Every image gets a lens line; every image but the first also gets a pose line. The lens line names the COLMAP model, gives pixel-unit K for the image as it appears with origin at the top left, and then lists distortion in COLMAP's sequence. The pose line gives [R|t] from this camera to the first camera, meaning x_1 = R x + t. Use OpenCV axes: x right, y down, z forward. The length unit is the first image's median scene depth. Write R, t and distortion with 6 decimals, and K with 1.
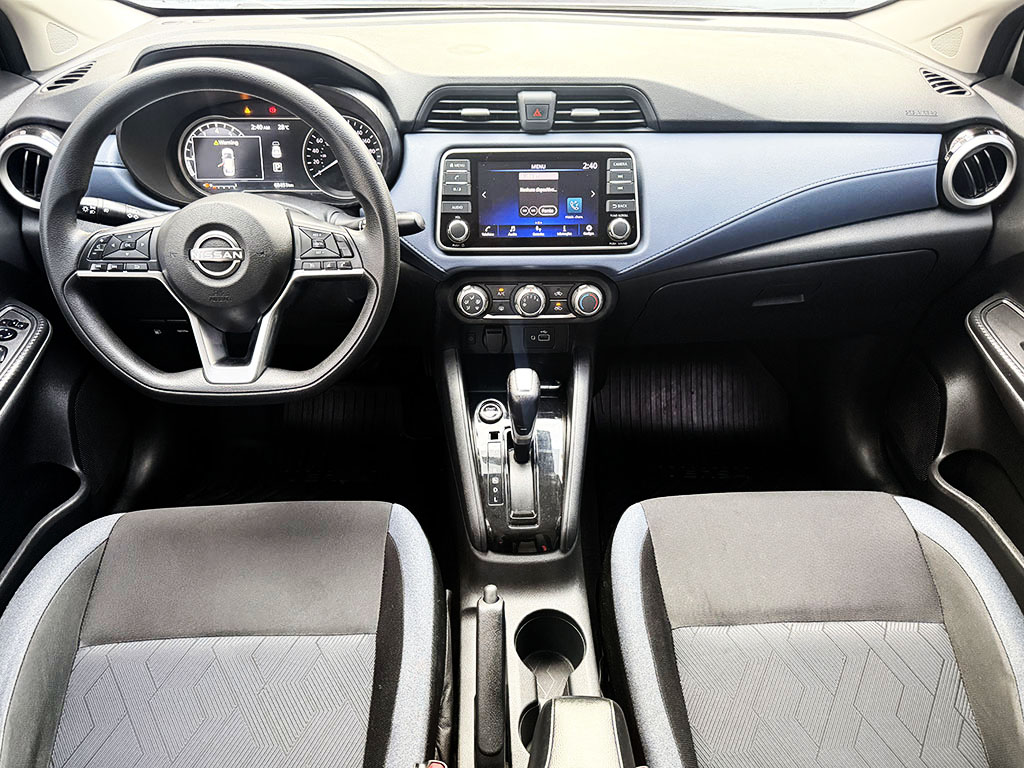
lens RADIAL K [[740.5, 0, 509.6], [0, 740.5, 395.9], [0, 0, 1]] dist [0.072839, -0.081230]
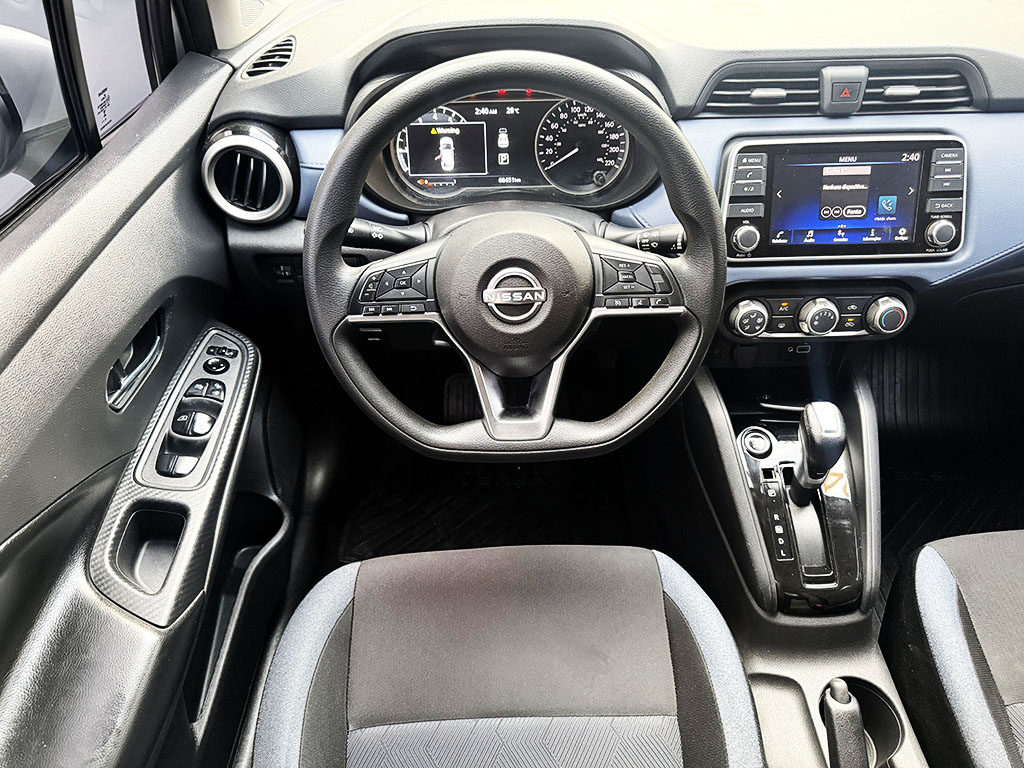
lens RADIAL K [[757.5, 0, 515.9], [0, 757.5, 383.5], [0, 0, 1]] dist [0.051897, -0.068129]
pose [[0.999713, -0.011193, -0.021167, -0.309139], [0.012836, 0.996780, 0.079156, -0.130226], [0.020212, -0.079405, 0.996638, 0.128230]]
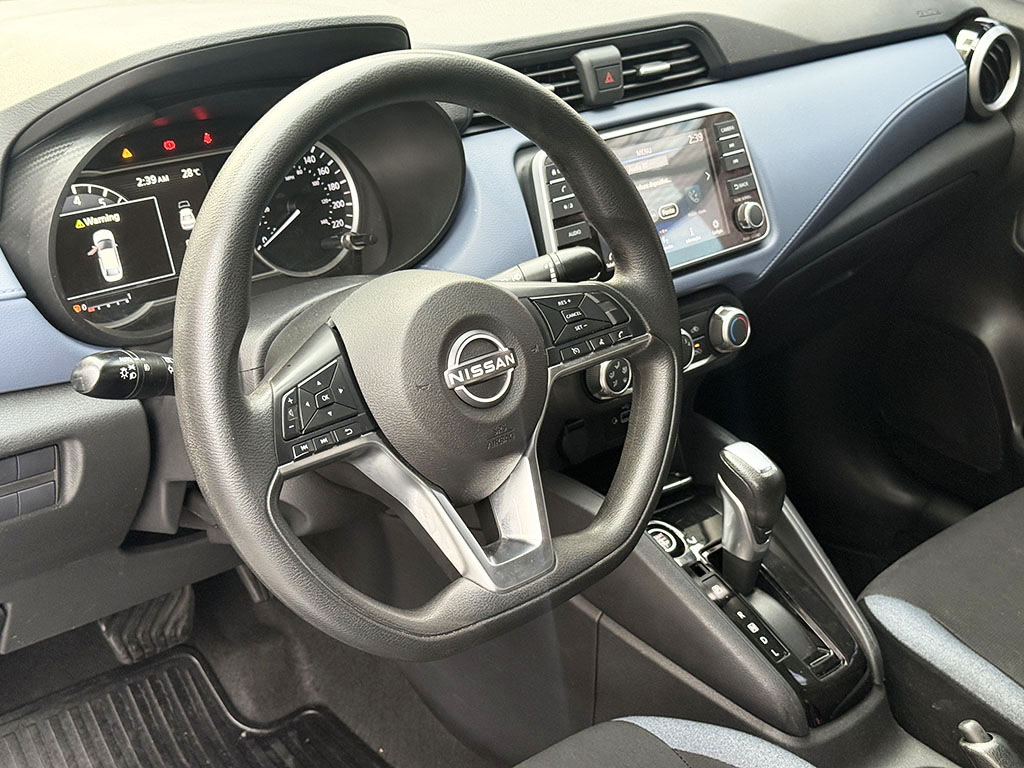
lens RADIAL K [[1433.4, 0, 512.0], [0, 1433.4, 384.0], [0, 0, 1]] dist [0.155374, -0.001372]
pose [[0.757767, -0.260345, 0.598339, -0.860091], [0.353359, 0.934595, -0.040858, -0.101821], [-0.548567, 0.242389, 0.800201, 0.086908]]
